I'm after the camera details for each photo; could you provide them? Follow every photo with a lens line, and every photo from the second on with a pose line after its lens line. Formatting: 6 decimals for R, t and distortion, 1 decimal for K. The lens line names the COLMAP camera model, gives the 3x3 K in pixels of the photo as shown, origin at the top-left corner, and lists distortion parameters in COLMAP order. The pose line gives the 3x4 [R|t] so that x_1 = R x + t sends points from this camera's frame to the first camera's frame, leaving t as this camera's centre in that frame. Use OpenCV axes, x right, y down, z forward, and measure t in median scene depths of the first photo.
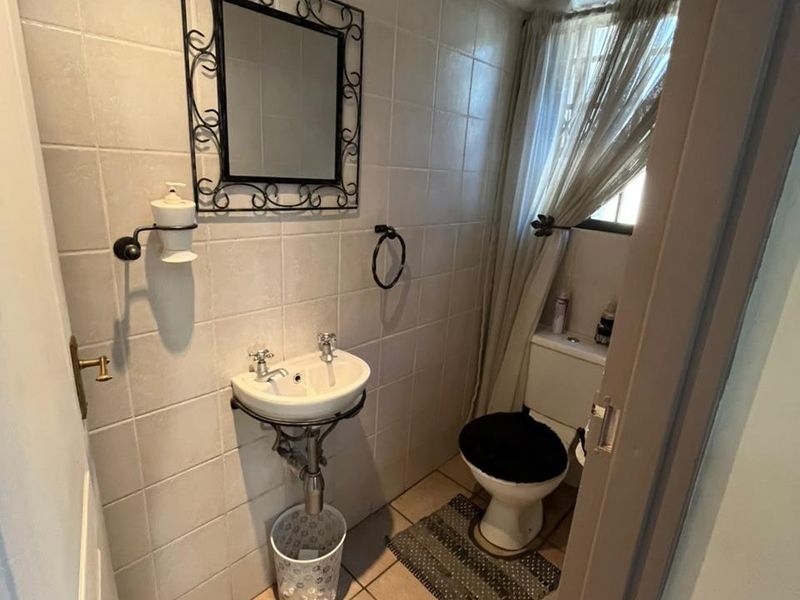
lens RADIAL K [[427.1, 0, 395.4], [0, 427.1, 301.0], [0, 0, 1]] dist [-0.013938, 0.002841]
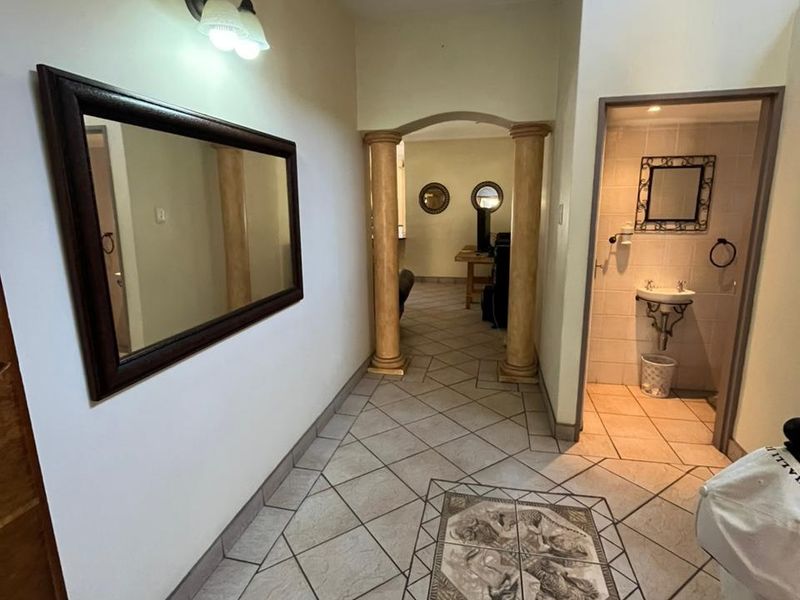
lens RADIAL K [[427.1, 0, 395.8], [0, 427.1, 296.8], [0, 0, 1]] dist [-0.013938, 0.002841]
pose [[0.520812, 0.103821, -0.847335, 1.226683], [-0.208064, 0.978082, -0.008045, 0.611548], [0.827928, 0.180489, 0.530999, -1.900470]]
